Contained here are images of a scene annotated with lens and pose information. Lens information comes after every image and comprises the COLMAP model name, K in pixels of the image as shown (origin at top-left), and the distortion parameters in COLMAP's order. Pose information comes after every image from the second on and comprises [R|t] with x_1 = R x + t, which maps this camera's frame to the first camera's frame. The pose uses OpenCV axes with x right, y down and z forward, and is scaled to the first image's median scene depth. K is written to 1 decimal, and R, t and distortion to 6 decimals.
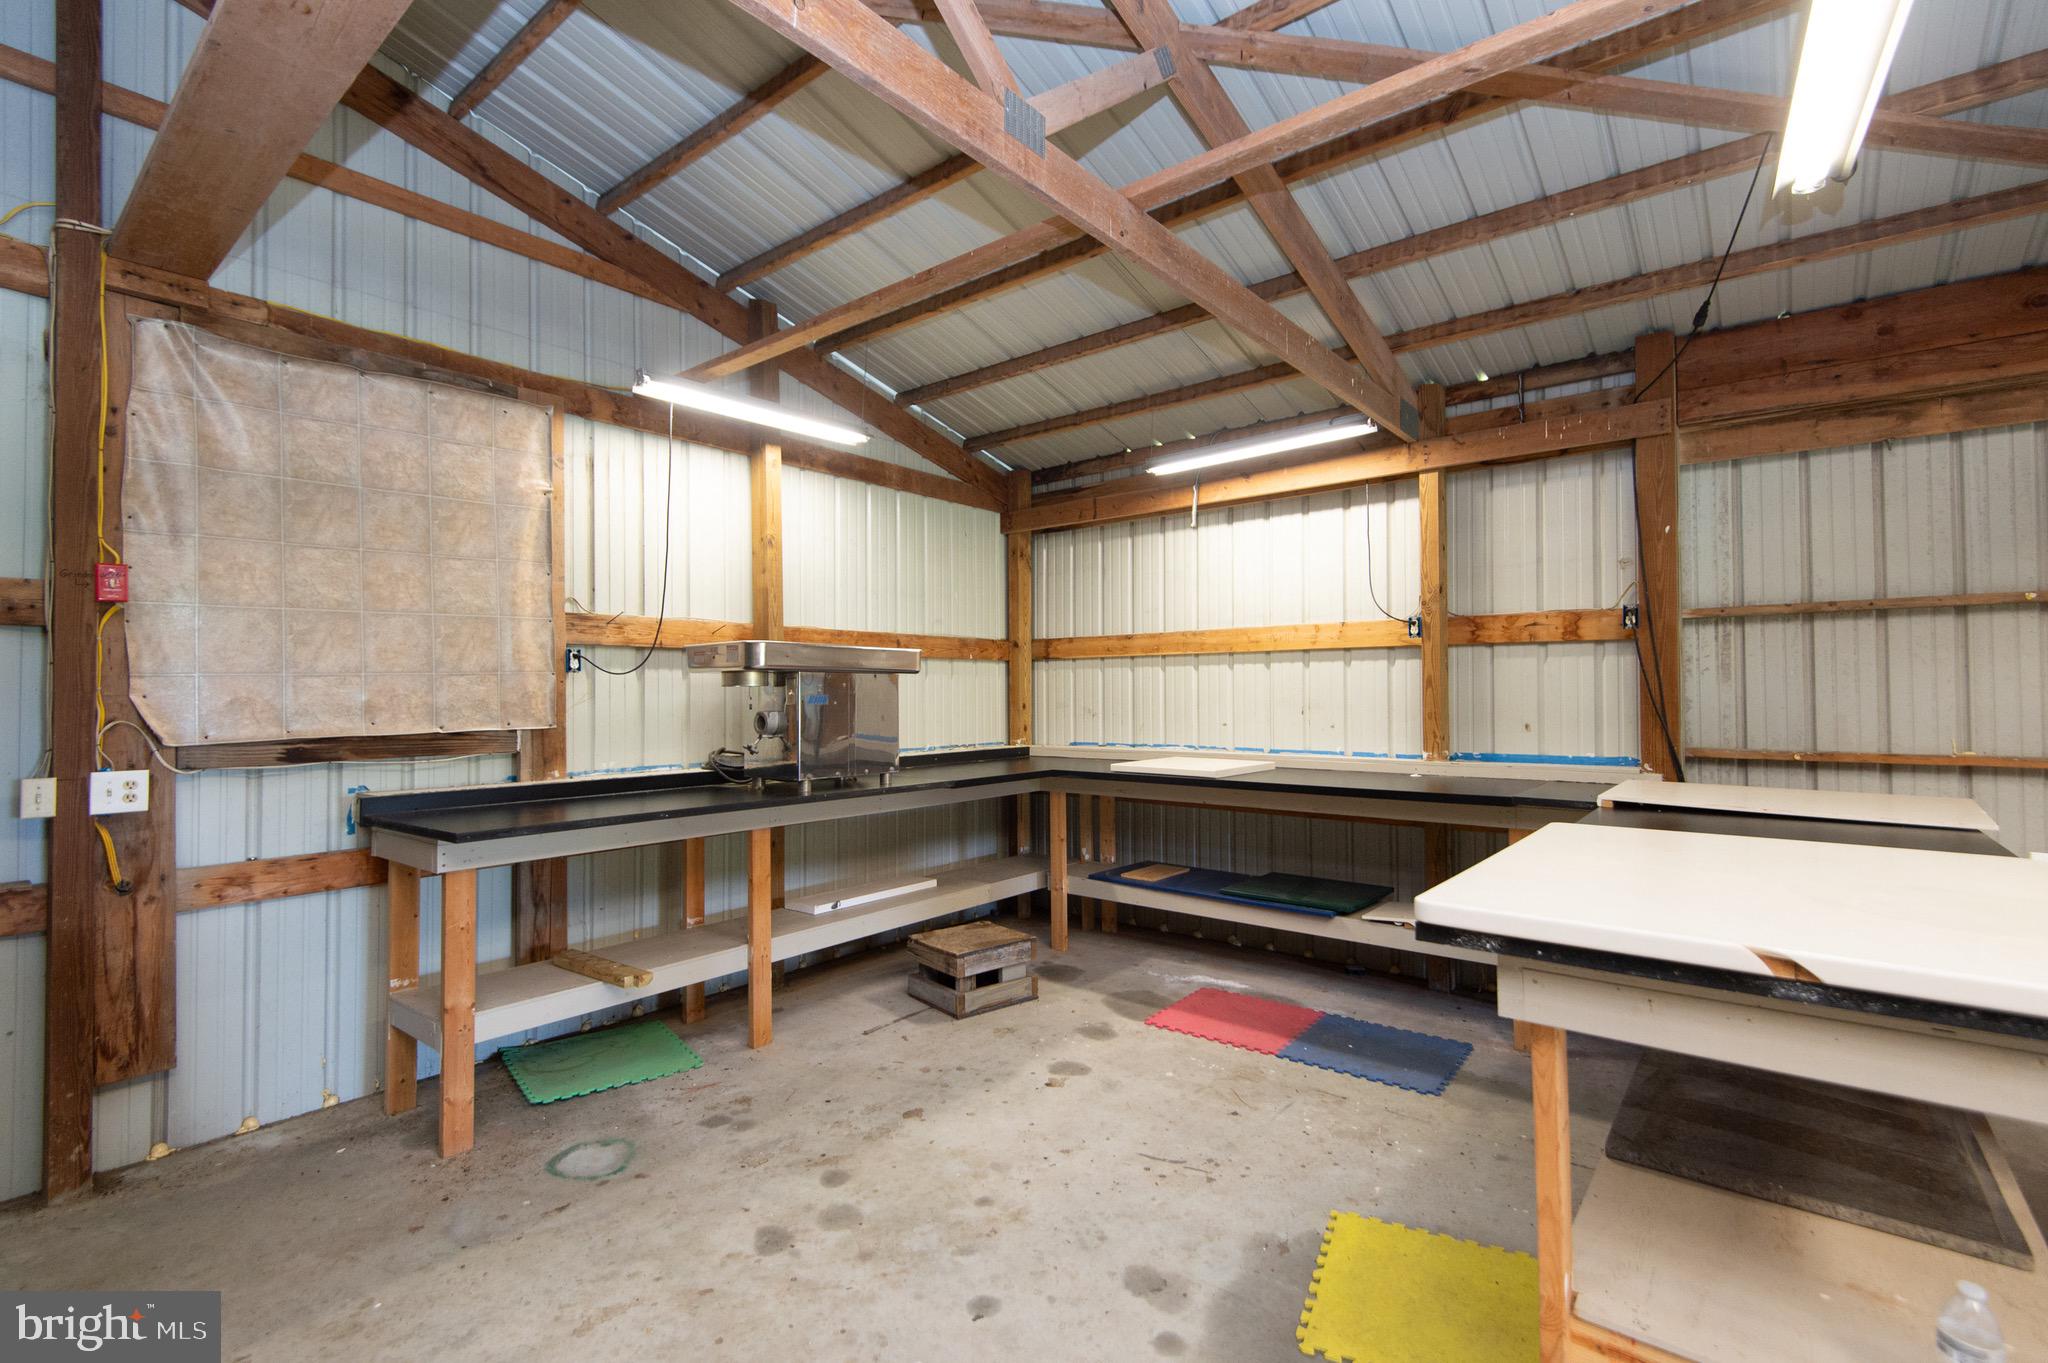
lens RADIAL K [[924.8, 0, 1024.0], [0, 924.8, 681.5], [0, 0, 1]] dist [0.000199, 0.000037]
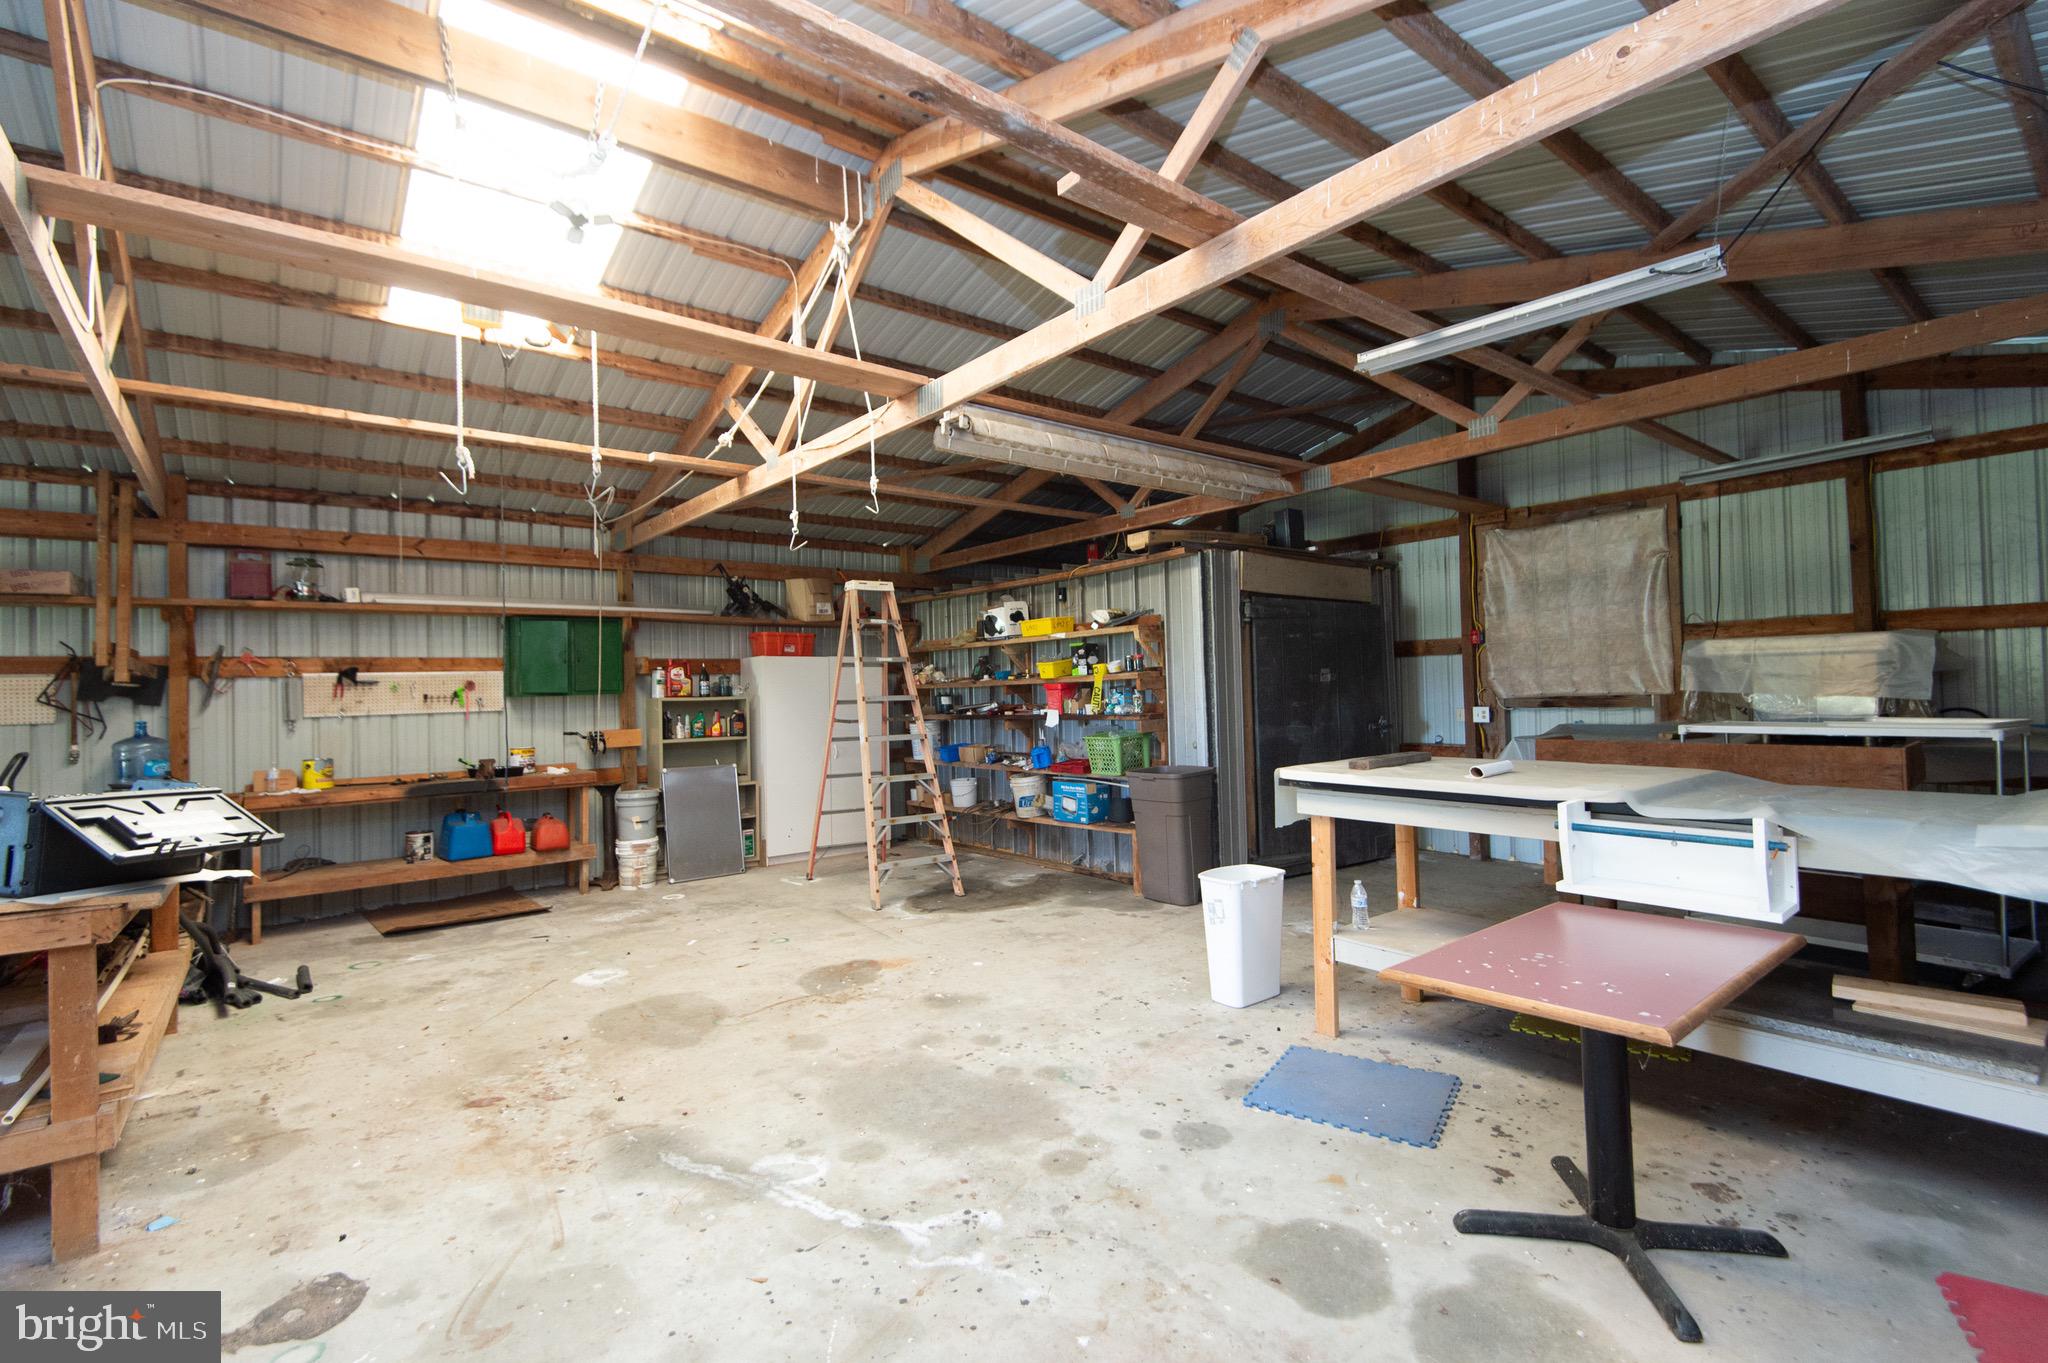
lens RADIAL K [[942.7, 0, 1024.0], [0, 942.7, 681.5], [0, 0, 1]] dist [-0.000023, -0.000010]
pose [[-0.200346, -0.011106, -0.979662, 1.842503], [0.036711, 0.999148, -0.018835, 0.025388], [0.979037, -0.039738, -0.199768, 0.251853]]
